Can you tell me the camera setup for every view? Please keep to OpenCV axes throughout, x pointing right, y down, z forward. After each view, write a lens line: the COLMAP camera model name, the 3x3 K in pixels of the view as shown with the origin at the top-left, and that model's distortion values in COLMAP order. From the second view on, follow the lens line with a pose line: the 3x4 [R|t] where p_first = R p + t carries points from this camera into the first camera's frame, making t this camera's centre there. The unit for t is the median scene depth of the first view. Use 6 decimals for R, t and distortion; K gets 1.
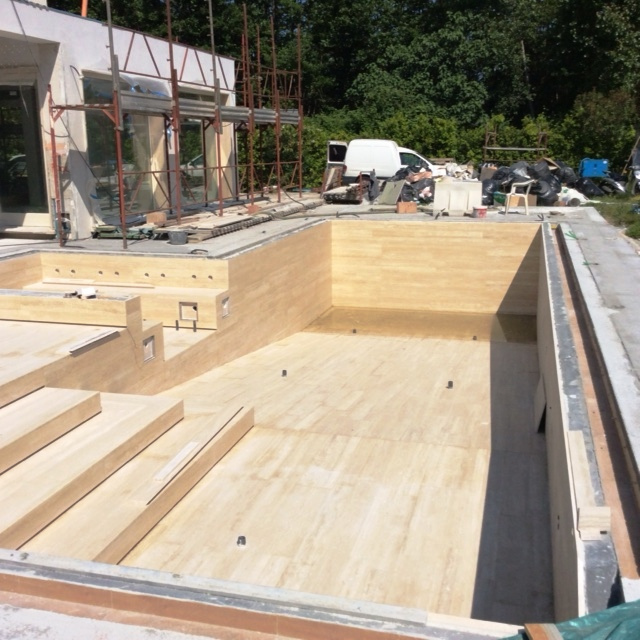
lens RADIAL K [[783.0, 0, 320.0], [0, 783.0, 320.0], [0, 0, 1]] dist [0.000691, -0.000474]
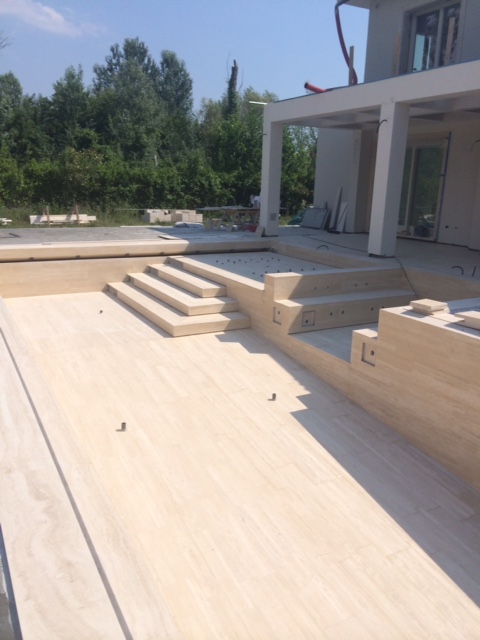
lens RADIAL K [[551.0, 0, 240.0], [0, 551.0, 320.0], [0, 0, 1]] dist [-0.009015, -0.012280]
pose [[-0.736852, 0.154679, -0.658121, 0.593581], [-0.161947, 0.904746, 0.393964, -0.396786], [0.656371, 0.396874, -0.641614, 1.804064]]
